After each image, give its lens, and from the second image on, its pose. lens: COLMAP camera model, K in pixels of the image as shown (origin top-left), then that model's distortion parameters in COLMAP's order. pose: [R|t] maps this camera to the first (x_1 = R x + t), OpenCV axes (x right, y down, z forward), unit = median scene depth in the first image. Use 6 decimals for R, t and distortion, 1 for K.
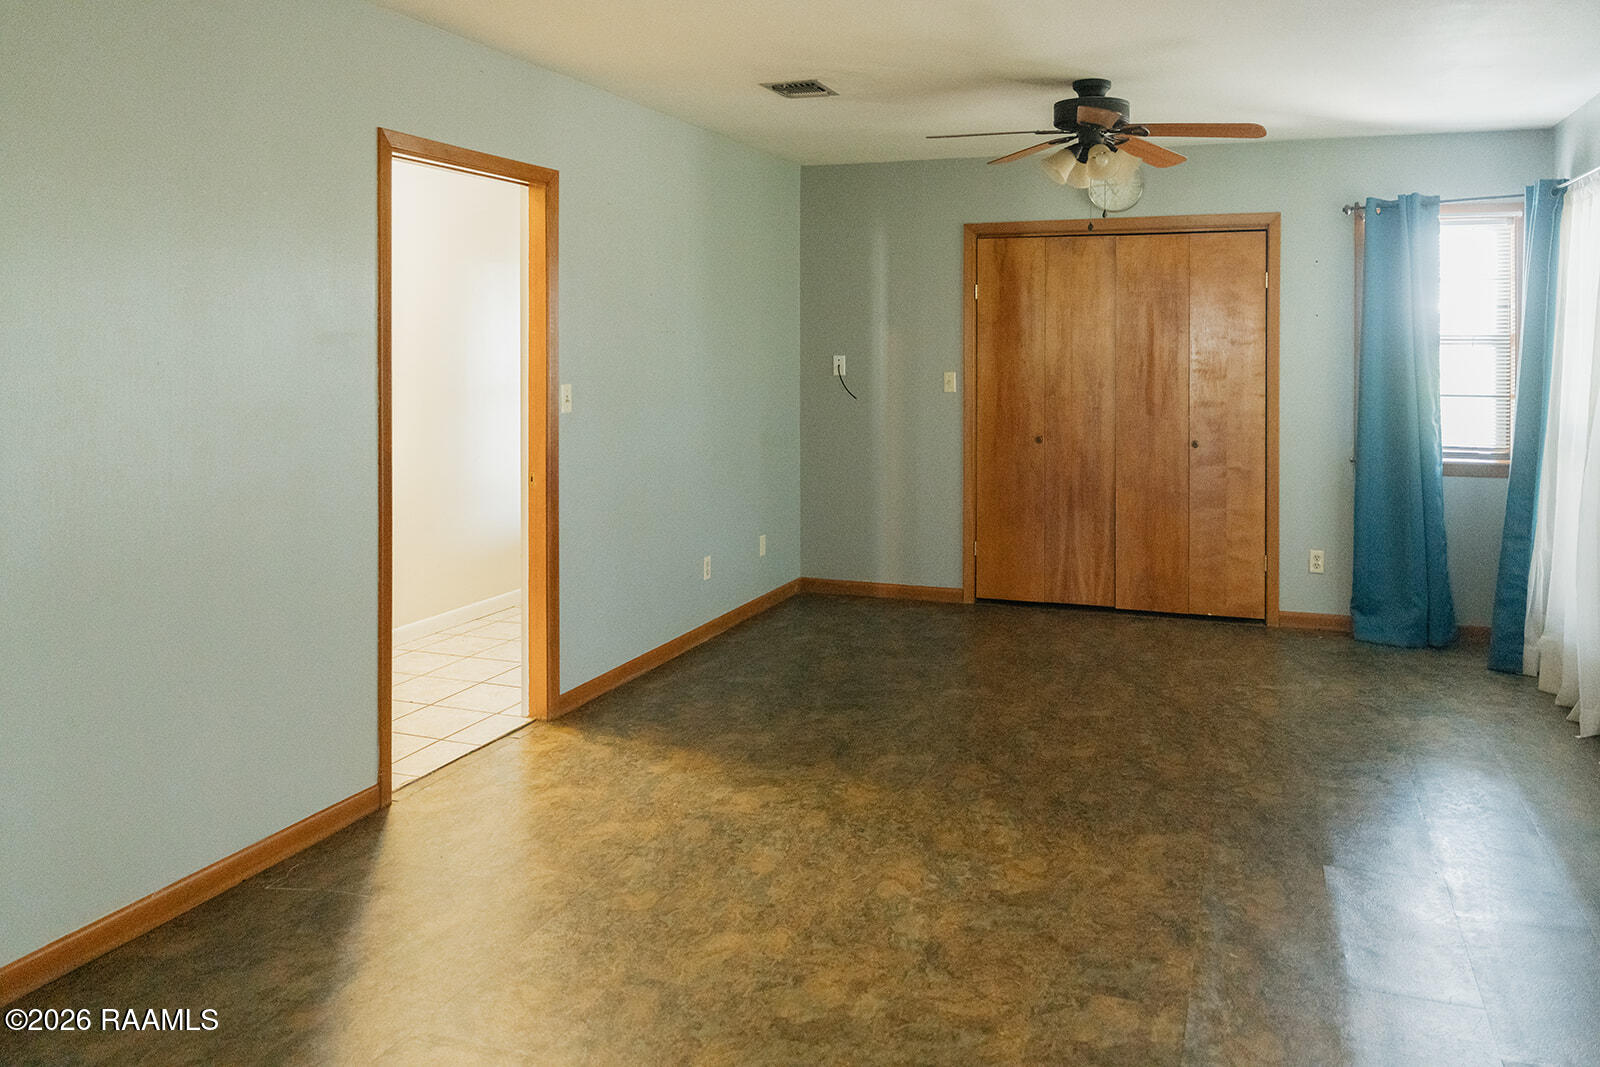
lens RADIAL K [[1192.3, 0, 803.4], [0, 1192.3, 536.8], [0, 0, 1]] dist [0.000526, 0.000488]
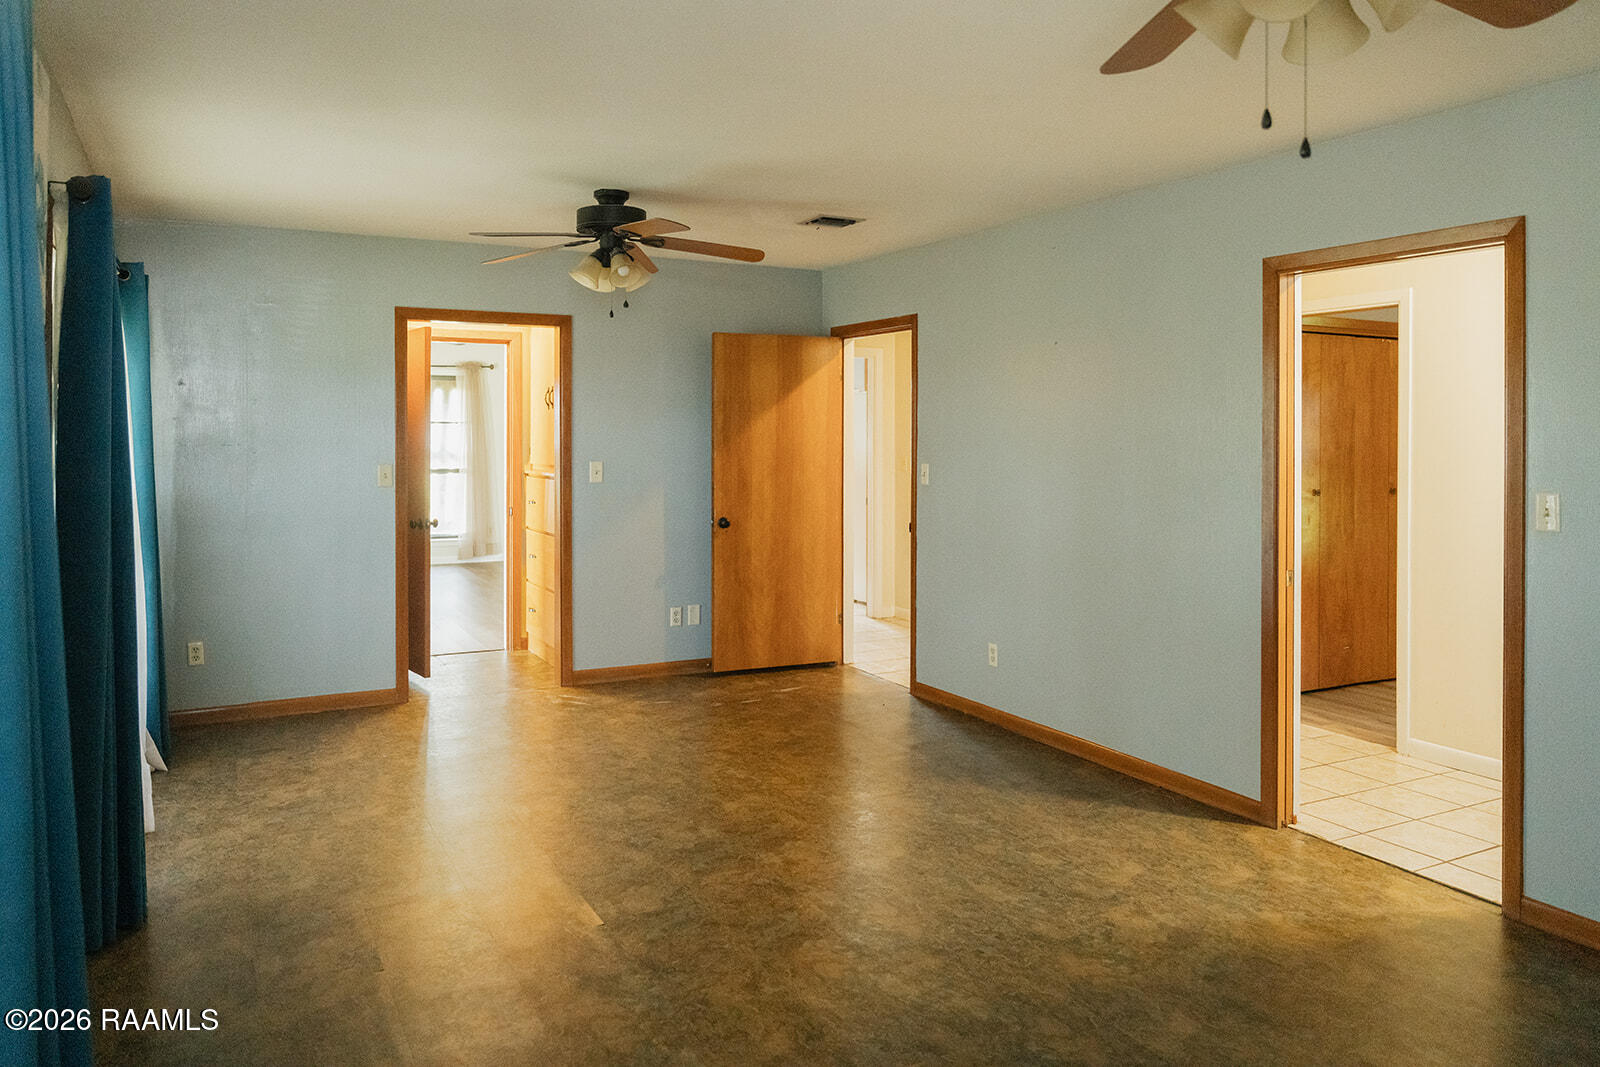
lens RADIAL K [[1192.3, 0, 801.8], [0, 1192.3, 531.9], [0, 0, 1]] dist [0.000526, 0.000488]
pose [[-0.677229, 0.054931, -0.733719, 0.993791], [-0.125706, 0.973909, 0.188940, -0.271164], [0.724955, 0.220189, -0.652654, 1.710408]]
